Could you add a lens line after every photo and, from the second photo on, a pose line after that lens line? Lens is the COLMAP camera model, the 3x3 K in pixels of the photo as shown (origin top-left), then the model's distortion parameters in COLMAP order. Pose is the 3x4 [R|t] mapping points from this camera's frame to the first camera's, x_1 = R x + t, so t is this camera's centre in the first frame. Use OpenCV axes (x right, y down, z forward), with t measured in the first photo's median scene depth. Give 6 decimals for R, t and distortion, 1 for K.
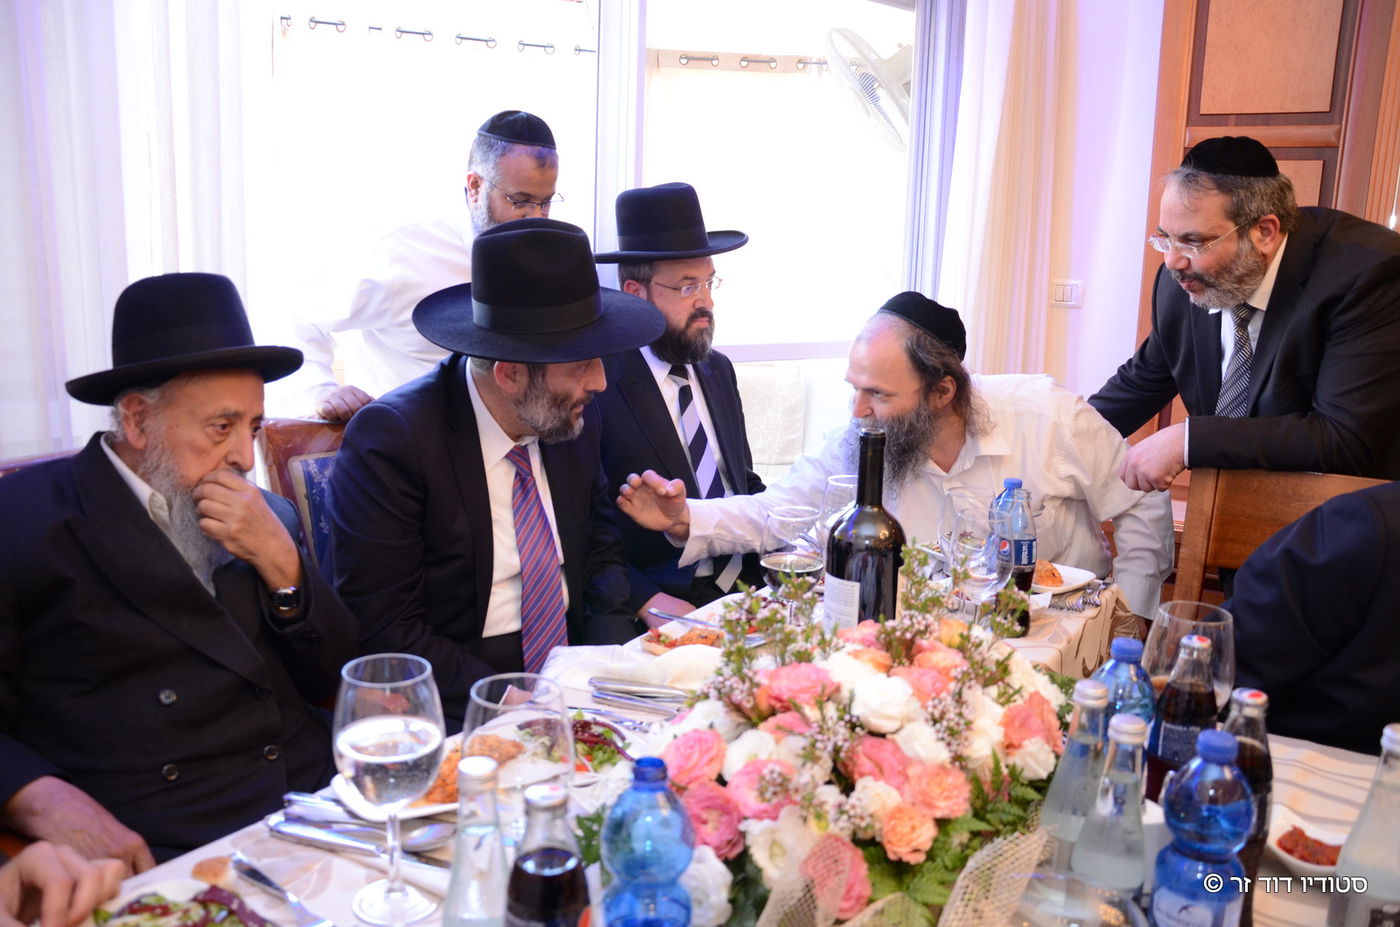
lens RADIAL K [[1114.8, 0, 700.0], [0, 1114.8, 463.5], [0, 0, 1]] dist [-0.159932, 0.140063]
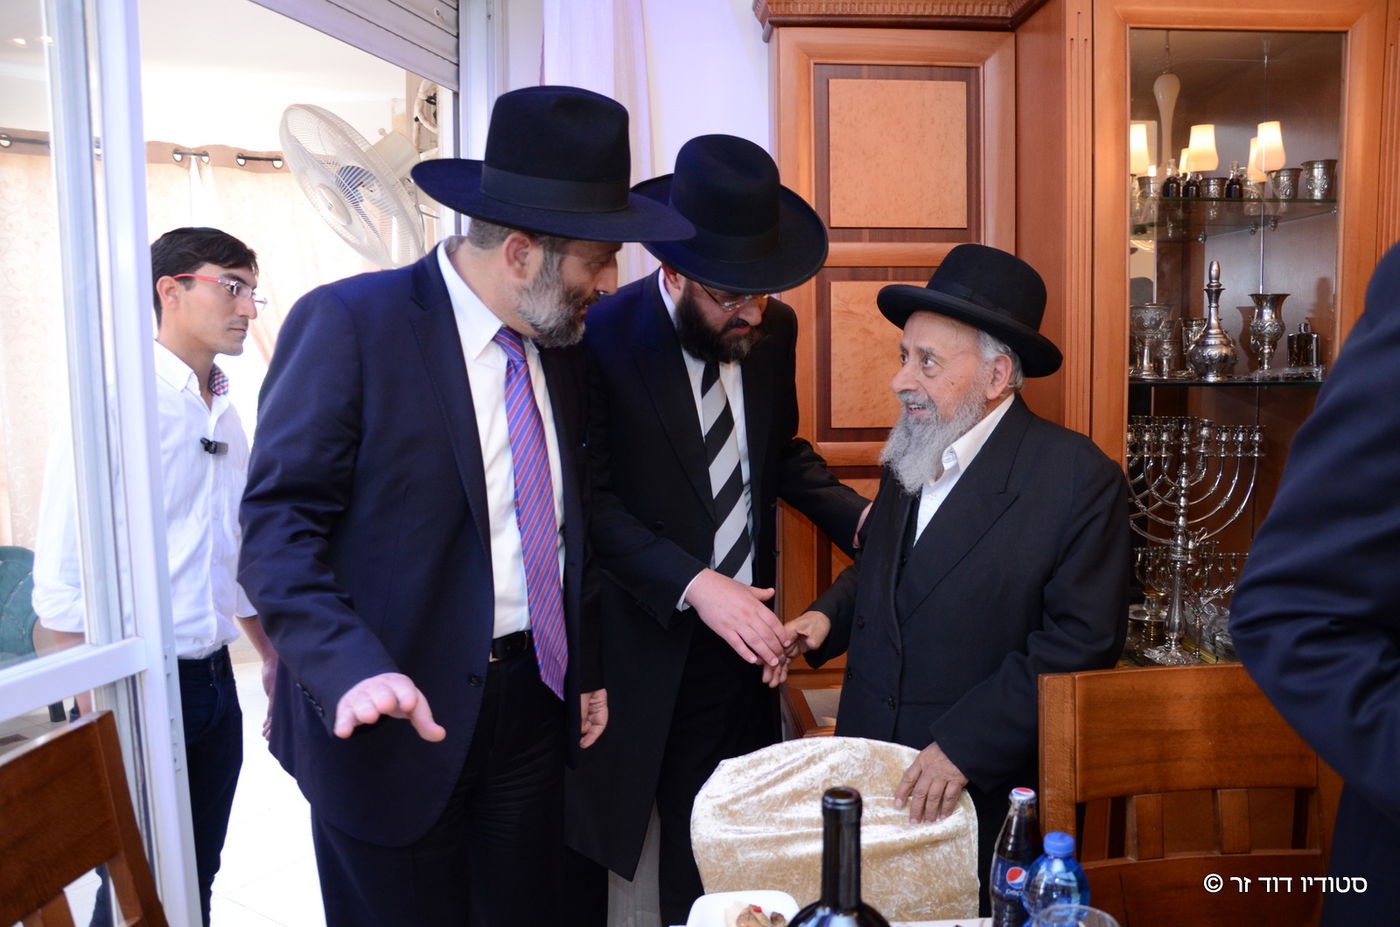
lens RADIAL K [[1104.3, 0, 703.1], [0, 1104.3, 468.1], [0, 0, 1]] dist [-0.160353, 0.127319]
pose [[0.810112, -0.102060, 0.577324, -0.331576], [0.146711, 0.988691, -0.031087, -0.346842], [-0.567622, 0.109883, 0.815924, 1.034374]]
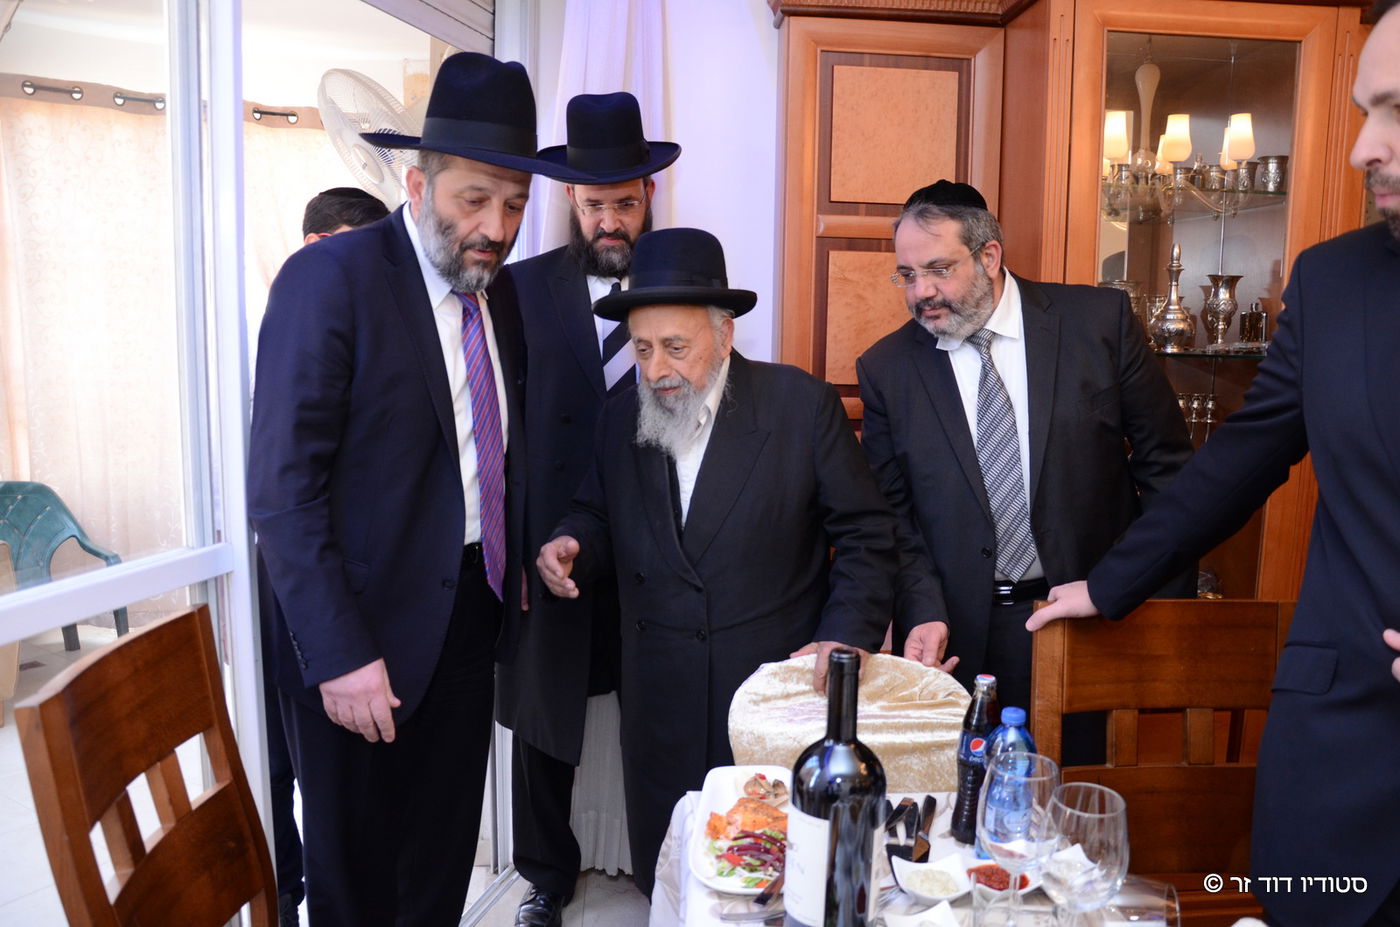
lens RADIAL K [[1104.3, 0, 703.1], [0, 1104.3, 468.1], [0, 0, 1]] dist [-0.160353, 0.127319]
pose [[0.801816, -0.098089, 0.589466, -0.517198], [0.118910, 0.992899, 0.003475, -0.311602], [-0.585621, 0.067307, 0.807786, 0.880717]]
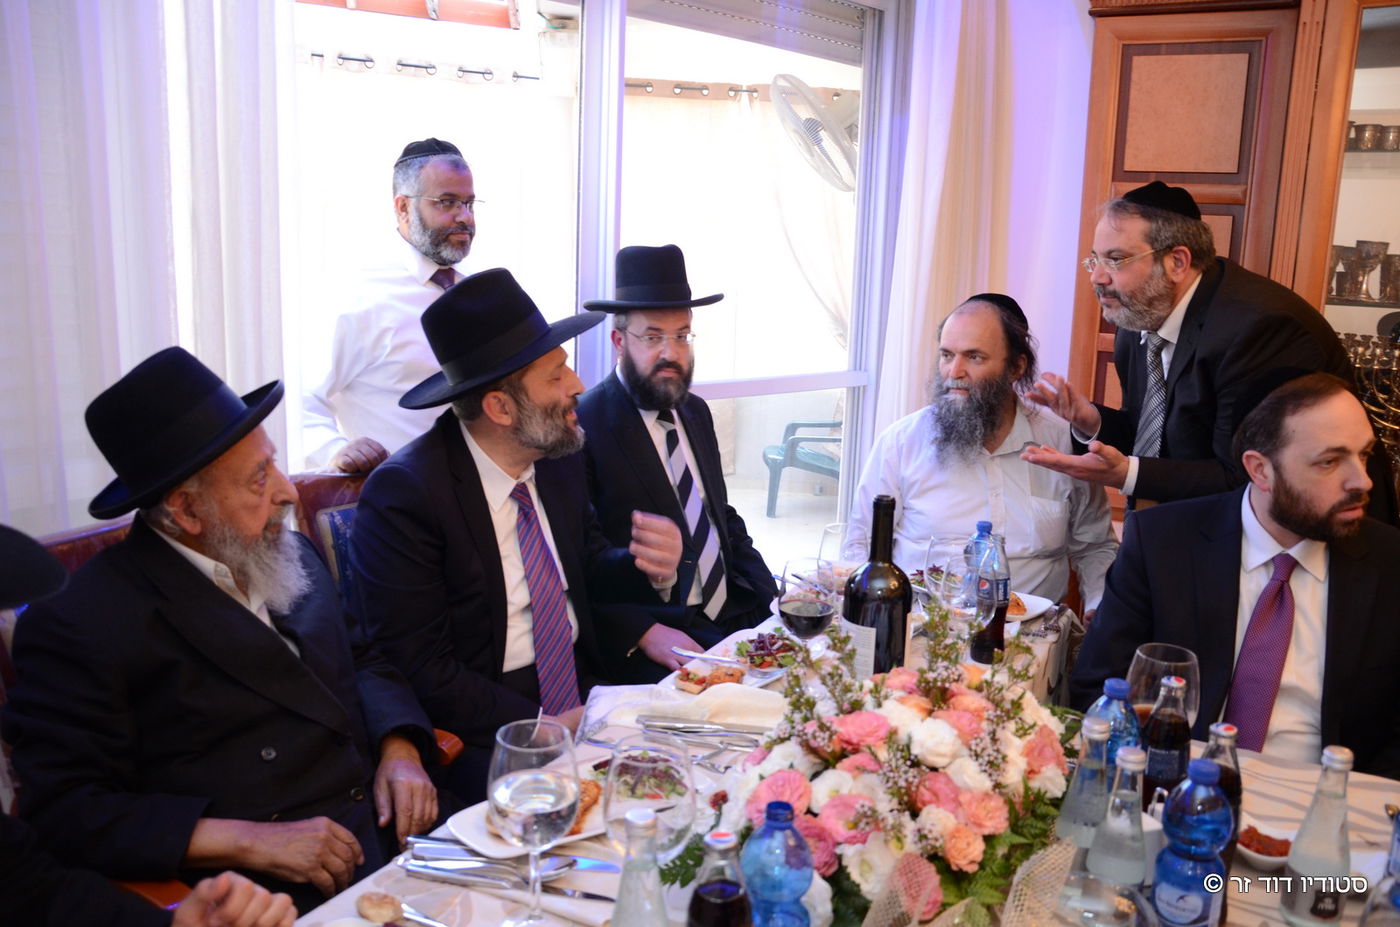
lens RADIAL K [[1114.8, 0, 700.0], [0, 1114.8, 463.5], [0, 0, 1]] dist [-0.159932, 0.140063]
pose [[0.996096, -0.016204, 0.086776, -0.186601], [0.015836, 0.999862, 0.004926, -0.100372], [-0.086844, -0.003533, 0.996216, -0.189926]]
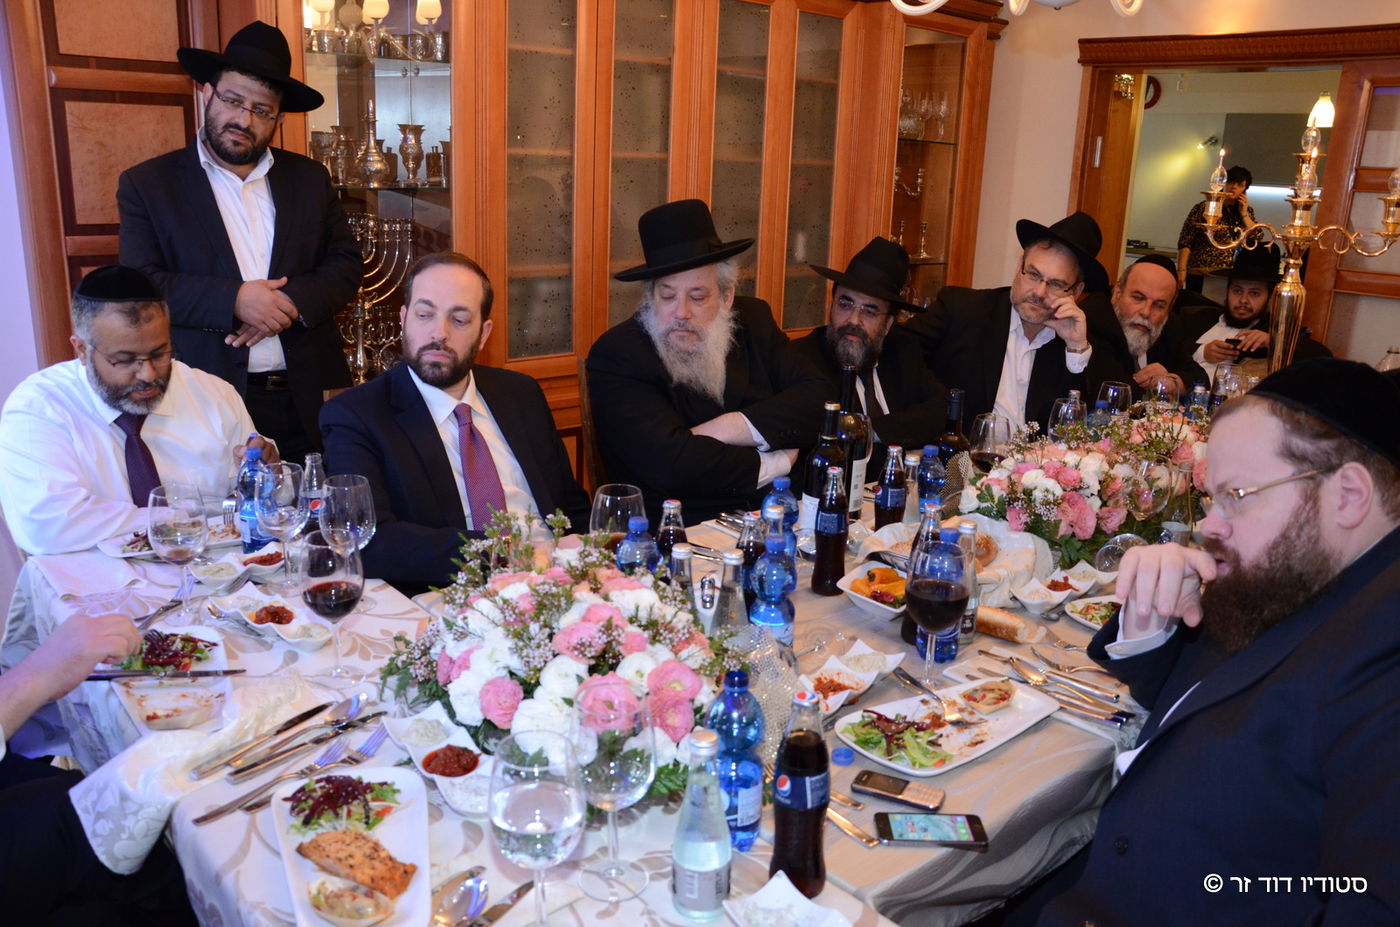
lens RADIAL K [[1114.8, 0, 700.0], [0, 1114.8, 463.5], [0, 0, 1]] dist [-0.159932, 0.140063]
pose [[0.260450, -0.276163, 0.925149, -1.081944], [0.154408, 0.957800, 0.242440, -0.291242], [-0.953060, 0.079706, 0.292101, 0.461987]]
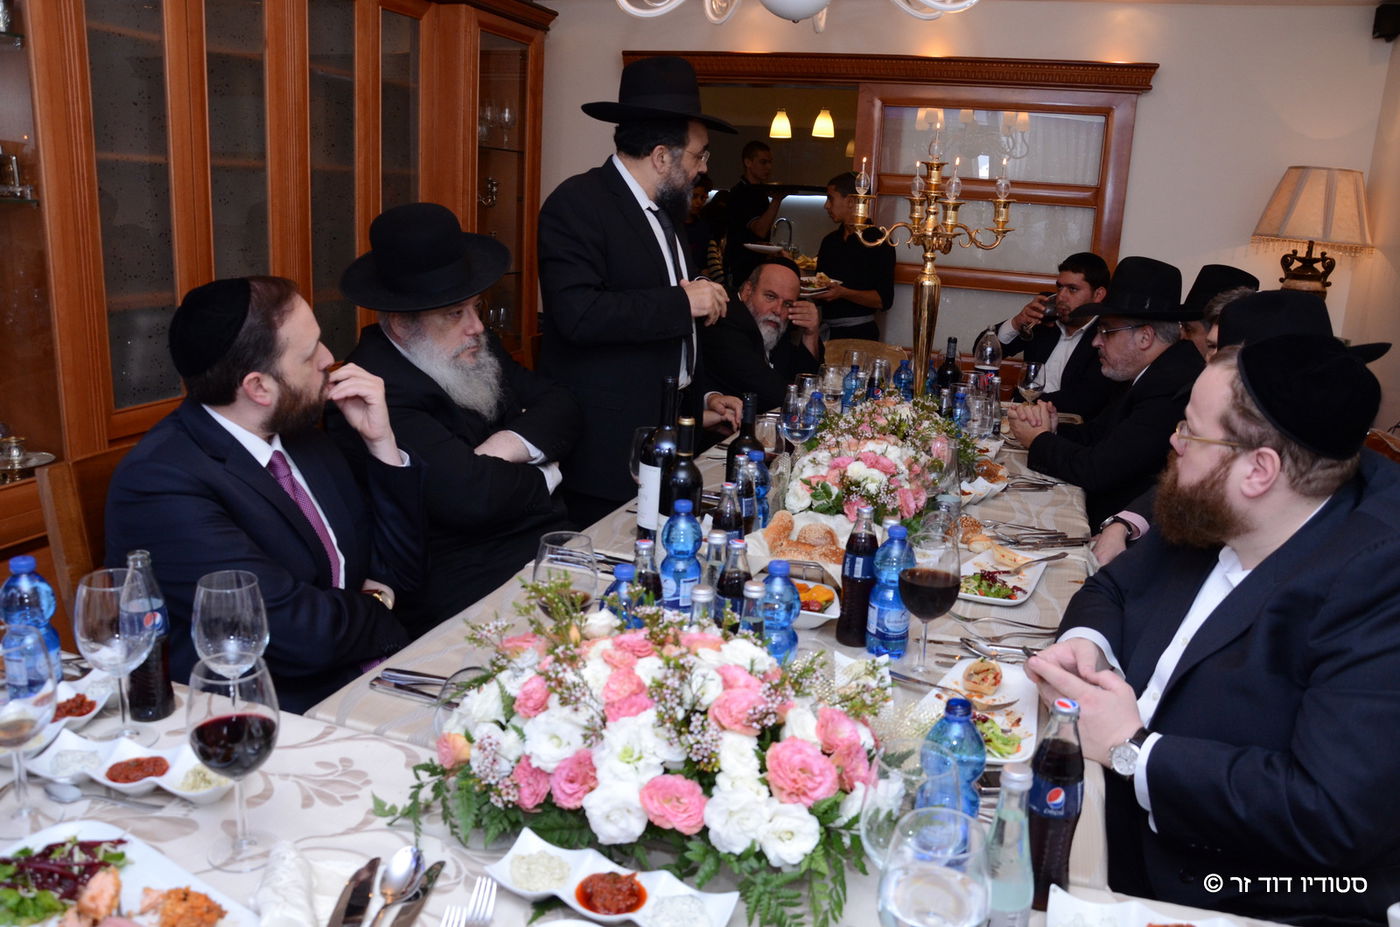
lens RADIAL K [[1114.8, 0, 700.0], [0, 1114.8, 463.5], [0, 0, 1]] dist [-0.159932, 0.140063]
pose [[-0.271406, -0.266150, 0.924934, -0.935338], [0.127618, 0.942569, 0.308671, -0.390680], [-0.953967, 0.201813, -0.221853, 1.242848]]
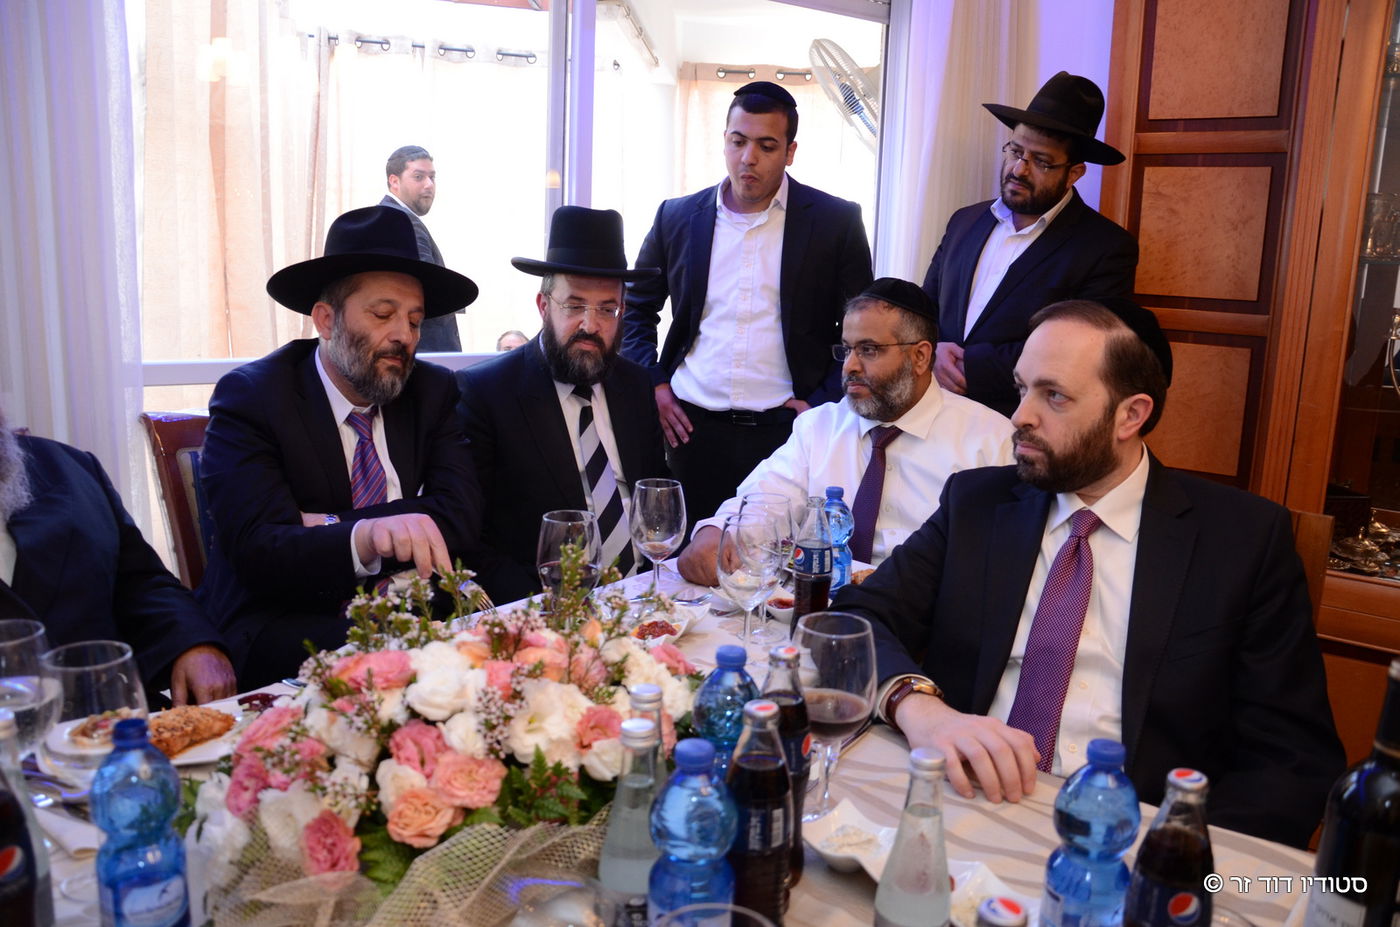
lens RADIAL K [[1104.3, 0, 703.1], [0, 1104.3, 468.1], [0, 0, 1]] dist [-0.160353, 0.127319]
pose [[0.993515, 0.025705, -0.110753, 0.488745], [-0.026239, 0.999650, -0.003365, 0.004428], [0.110628, 0.006249, 0.993842, 0.013583]]
